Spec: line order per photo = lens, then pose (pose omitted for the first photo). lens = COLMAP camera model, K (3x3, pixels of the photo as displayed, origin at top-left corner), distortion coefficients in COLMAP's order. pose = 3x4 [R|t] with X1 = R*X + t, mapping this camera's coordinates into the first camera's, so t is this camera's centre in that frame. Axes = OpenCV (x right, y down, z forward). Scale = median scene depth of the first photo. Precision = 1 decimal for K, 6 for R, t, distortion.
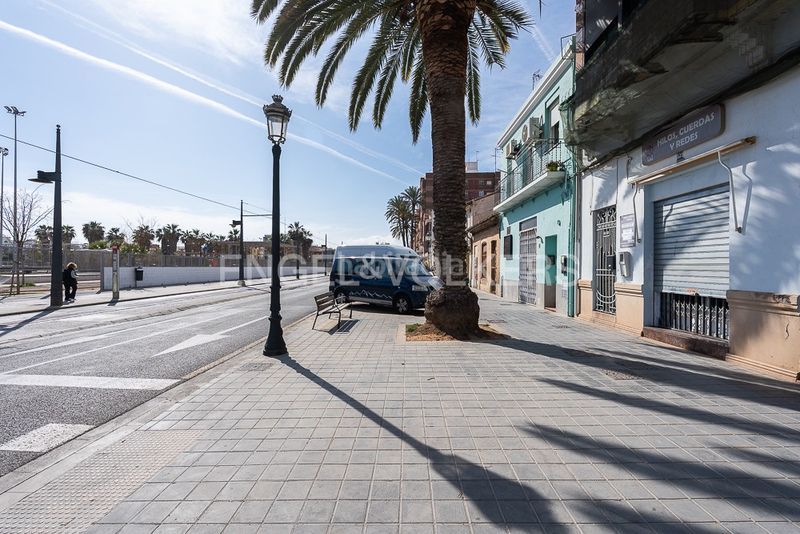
lens RADIAL K [[343.0, 0, 401.8], [0, 343.0, 268.0], [0, 0, 1]] dist [0.017437, 0.000267]
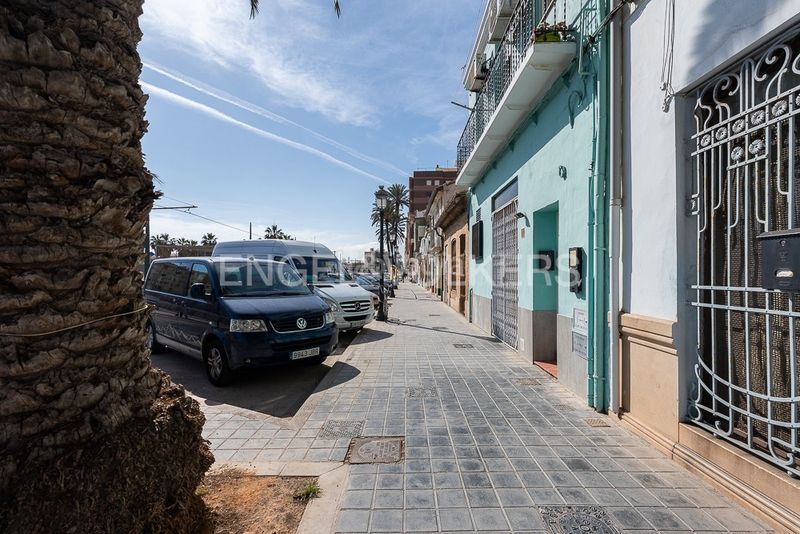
lens RADIAL K [[341.4, 0, 398.8], [0, 341.4, 269.5], [0, 0, 1]] dist [-0.003652, -0.000605]
pose [[0.999956, -0.004028, -0.008525, 0.187576], [0.003906, 0.999890, -0.014322, -0.004283], [0.008582, 0.014288, 0.999861, 0.422608]]
